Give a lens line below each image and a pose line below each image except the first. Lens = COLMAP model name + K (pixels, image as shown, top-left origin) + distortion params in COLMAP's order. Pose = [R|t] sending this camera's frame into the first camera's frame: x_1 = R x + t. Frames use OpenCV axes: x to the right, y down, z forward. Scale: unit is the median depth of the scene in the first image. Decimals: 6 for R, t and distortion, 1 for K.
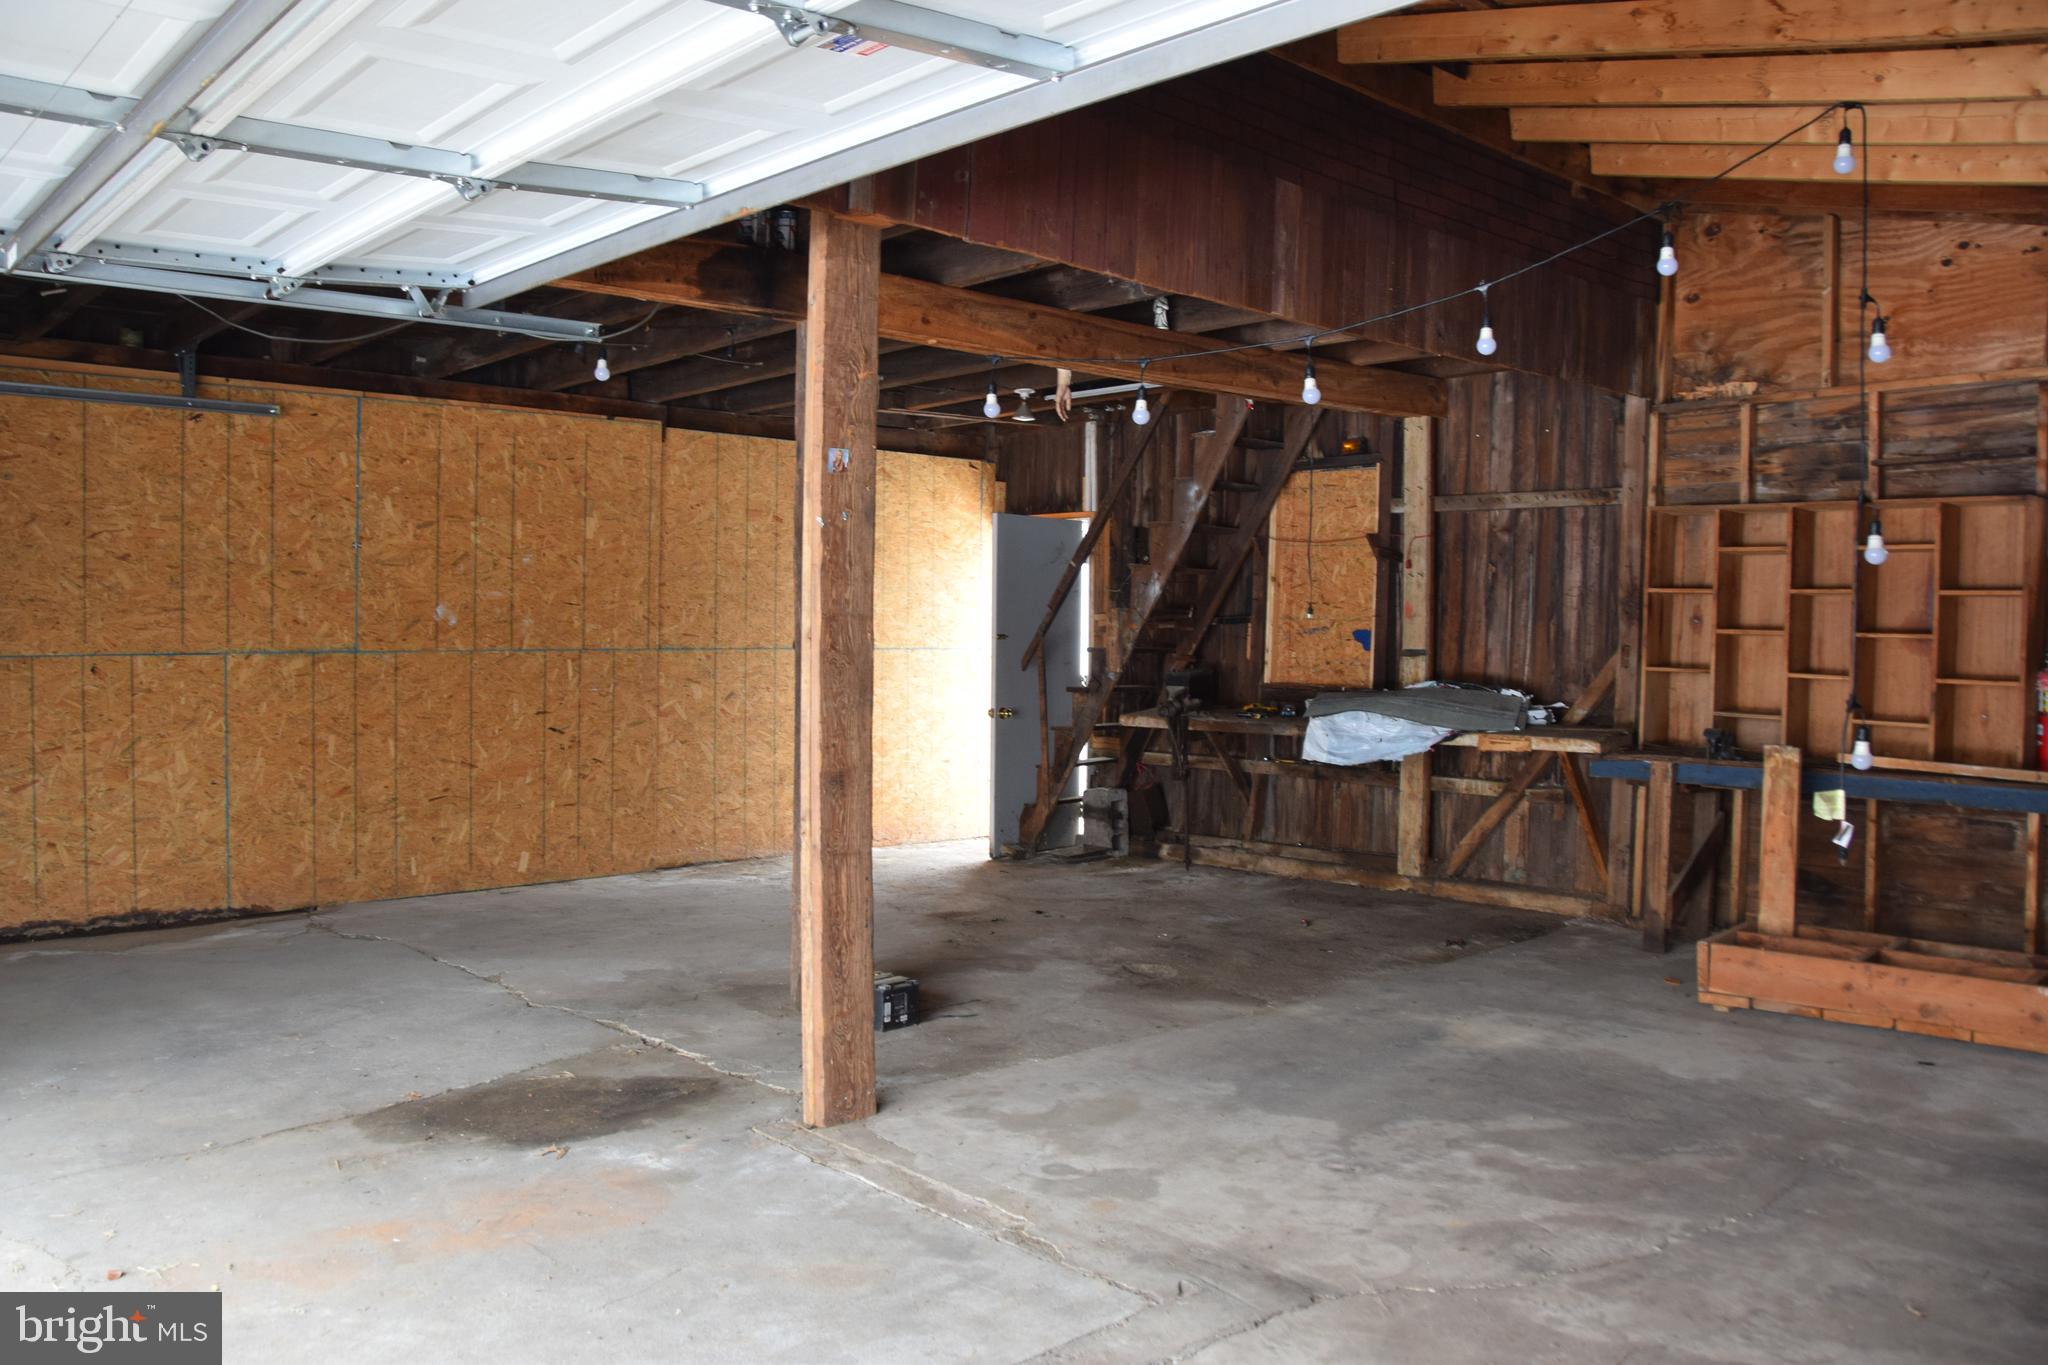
lens RADIAL K [[1626.8, 0, 997.5], [0, 1626.8, 686.5], [0, 0, 1]] dist [-0.160455, 0.113561]
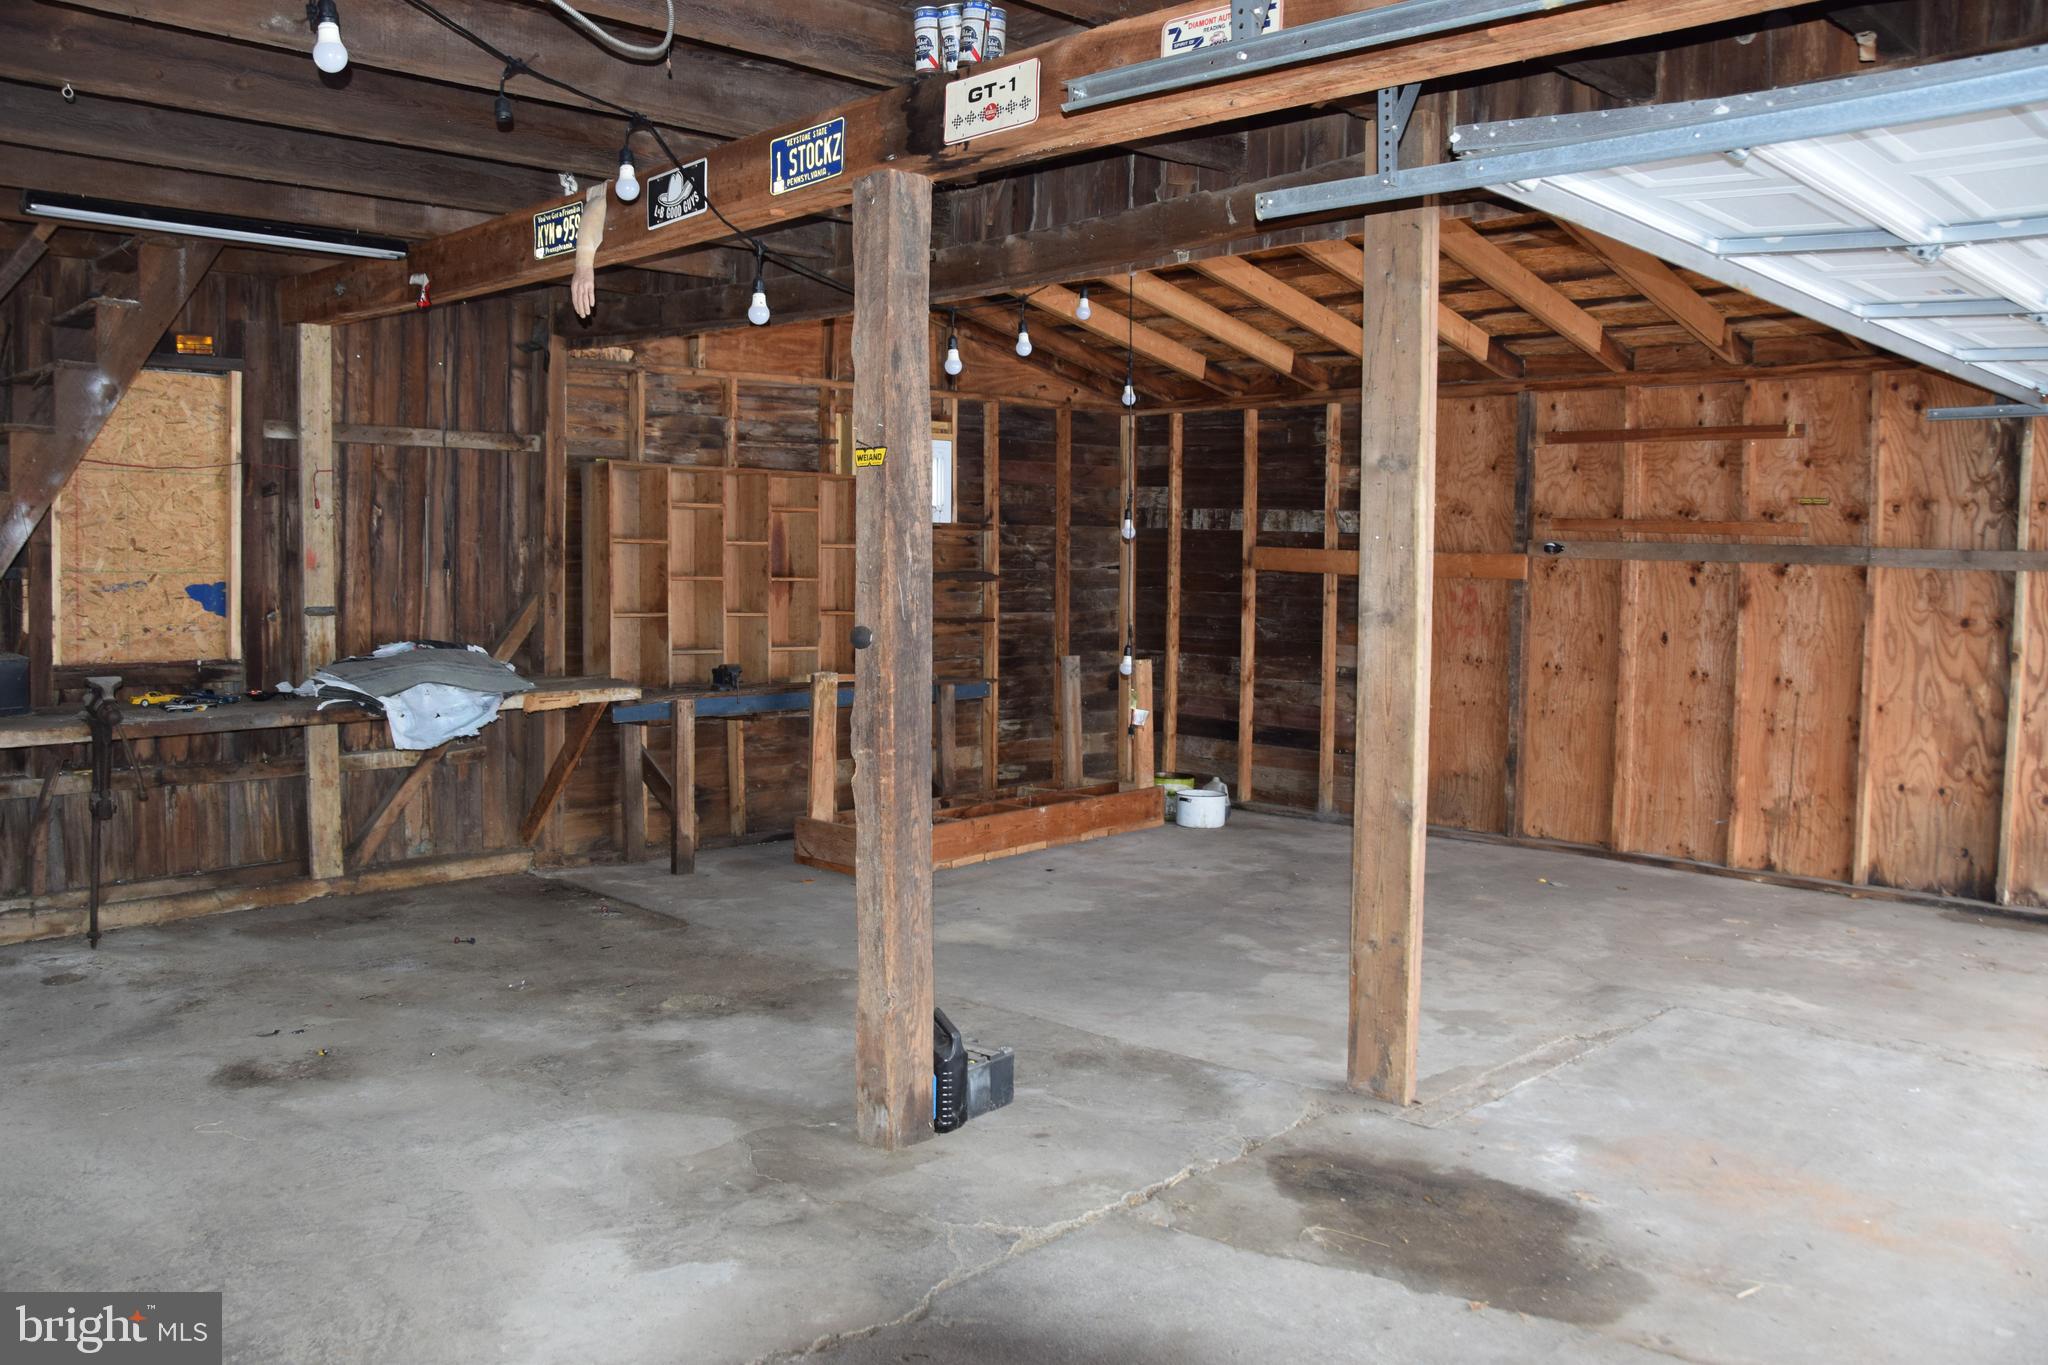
lens RADIAL K [[1626.8, 0, 997.5], [0, 1626.8, 686.5], [0, 0, 1]] dist [-0.160455, 0.113561]
pose [[-0.061187, -0.089858, 0.994073, -0.744614], [0.027588, 0.995407, 0.091676, -0.061150], [-0.997745, 0.033034, -0.058427, 0.904105]]
